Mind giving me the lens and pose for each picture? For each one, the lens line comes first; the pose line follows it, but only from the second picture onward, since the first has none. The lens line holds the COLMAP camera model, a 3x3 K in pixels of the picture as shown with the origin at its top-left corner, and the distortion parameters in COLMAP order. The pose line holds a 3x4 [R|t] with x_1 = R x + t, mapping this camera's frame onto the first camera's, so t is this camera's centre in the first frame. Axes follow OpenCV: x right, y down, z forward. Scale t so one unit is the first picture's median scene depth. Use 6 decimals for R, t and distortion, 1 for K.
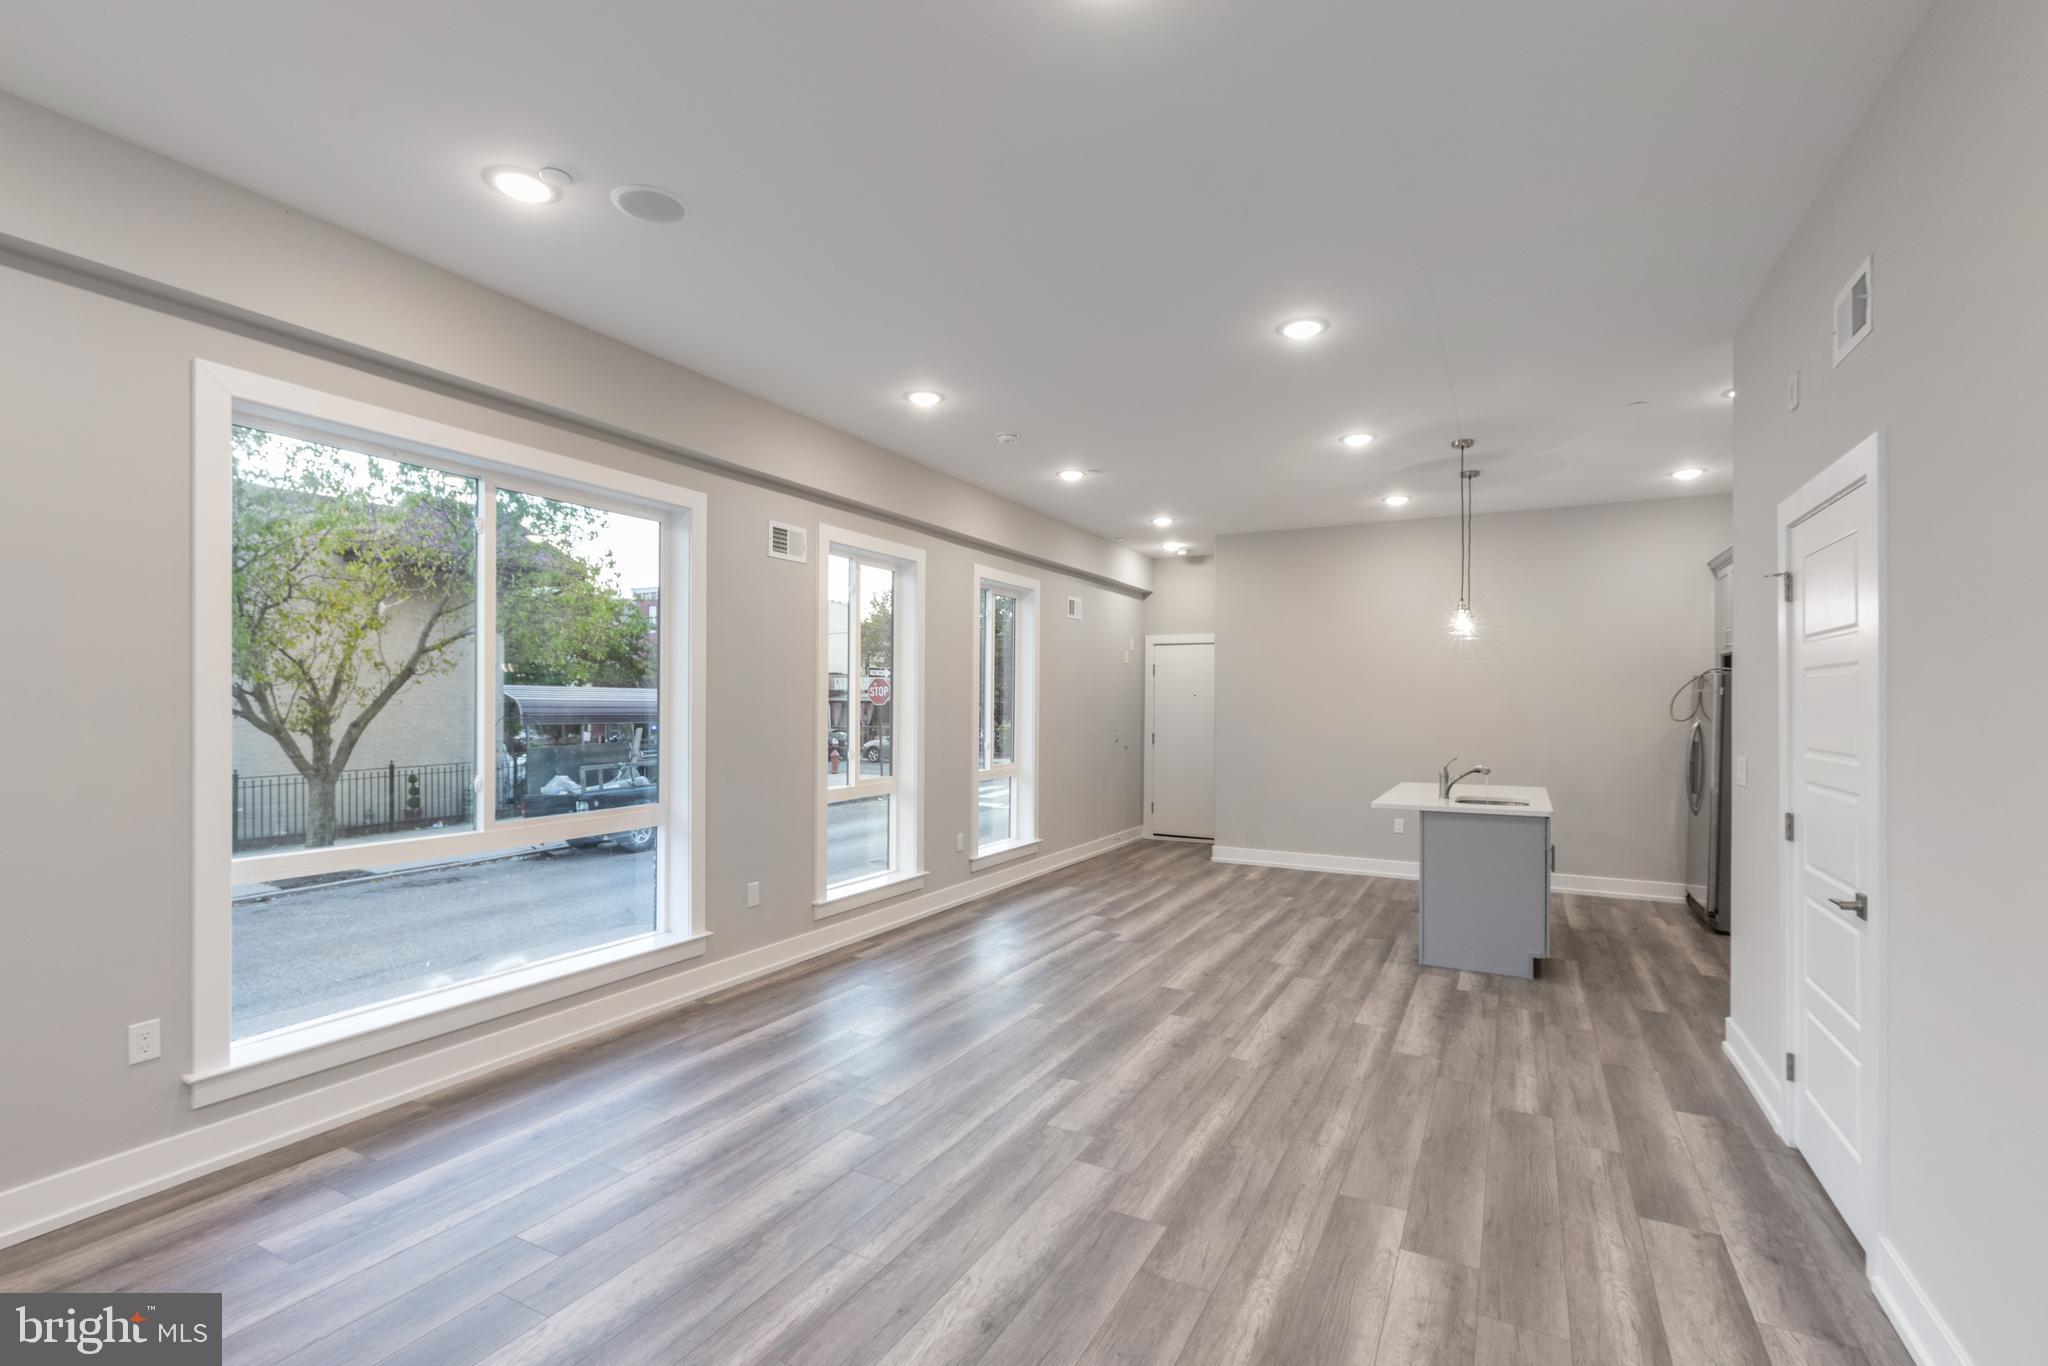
lens RADIAL K [[919.8, 0, 1027.8], [0, 919.8, 665.5], [0, 0, 1]] dist [0.001565, -0.000203]
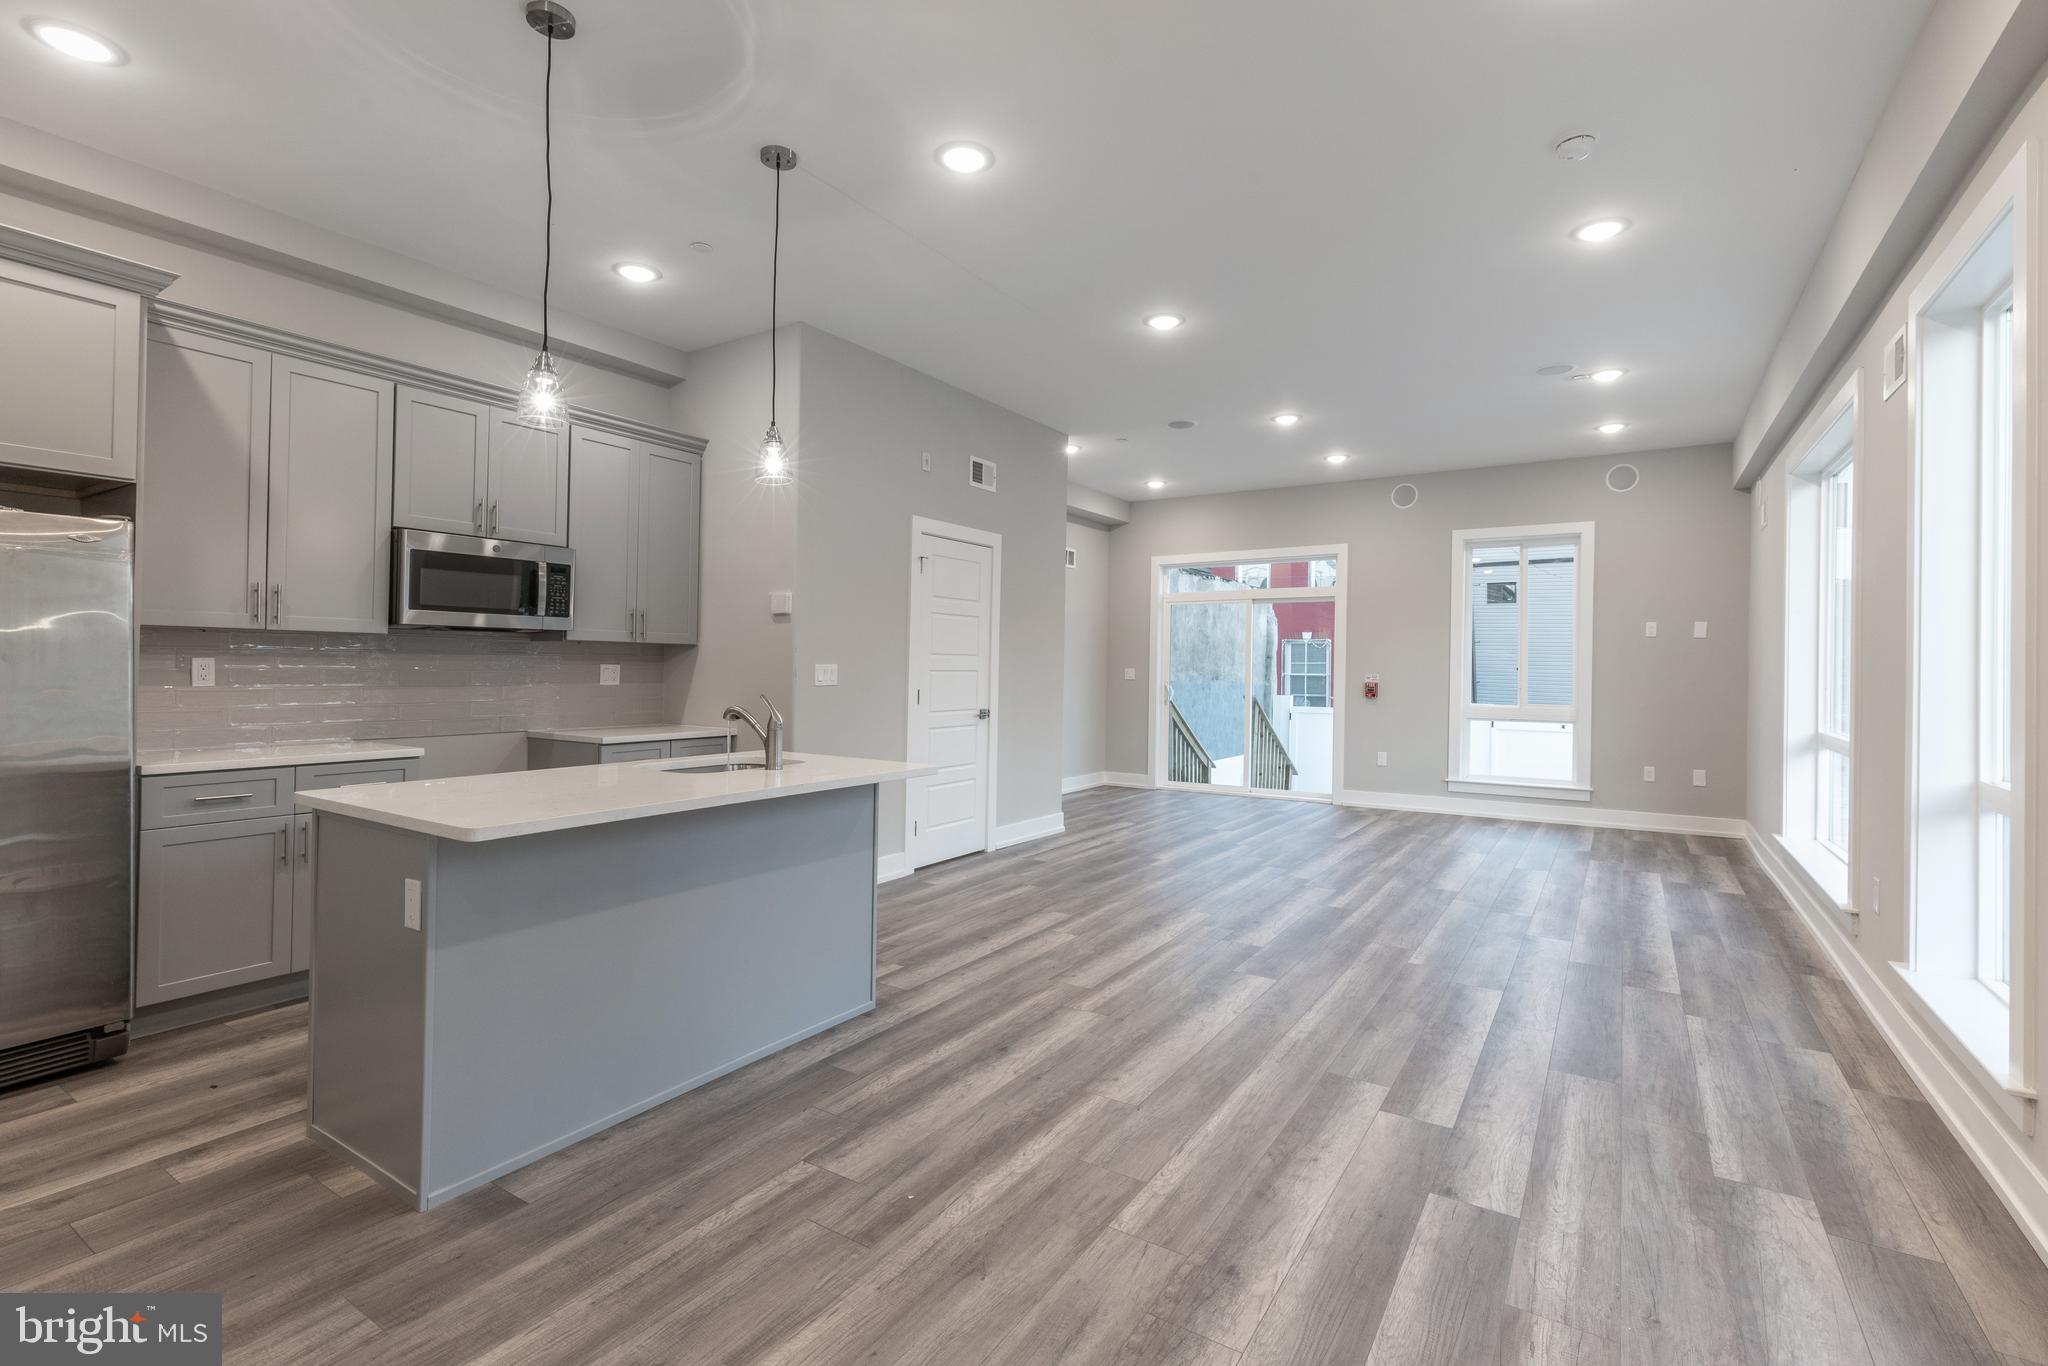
lens RADIAL K [[924.8, 0, 1030.5], [0, 924.8, 663.4], [0, 0, 1]] dist [0.004740, -0.000987]
pose [[-0.996809, -0.014256, 0.078535, 0.299199], [-0.017790, 0.998852, -0.044488, 0.121510], [-0.077811, -0.045743, -0.995918, 1.838053]]
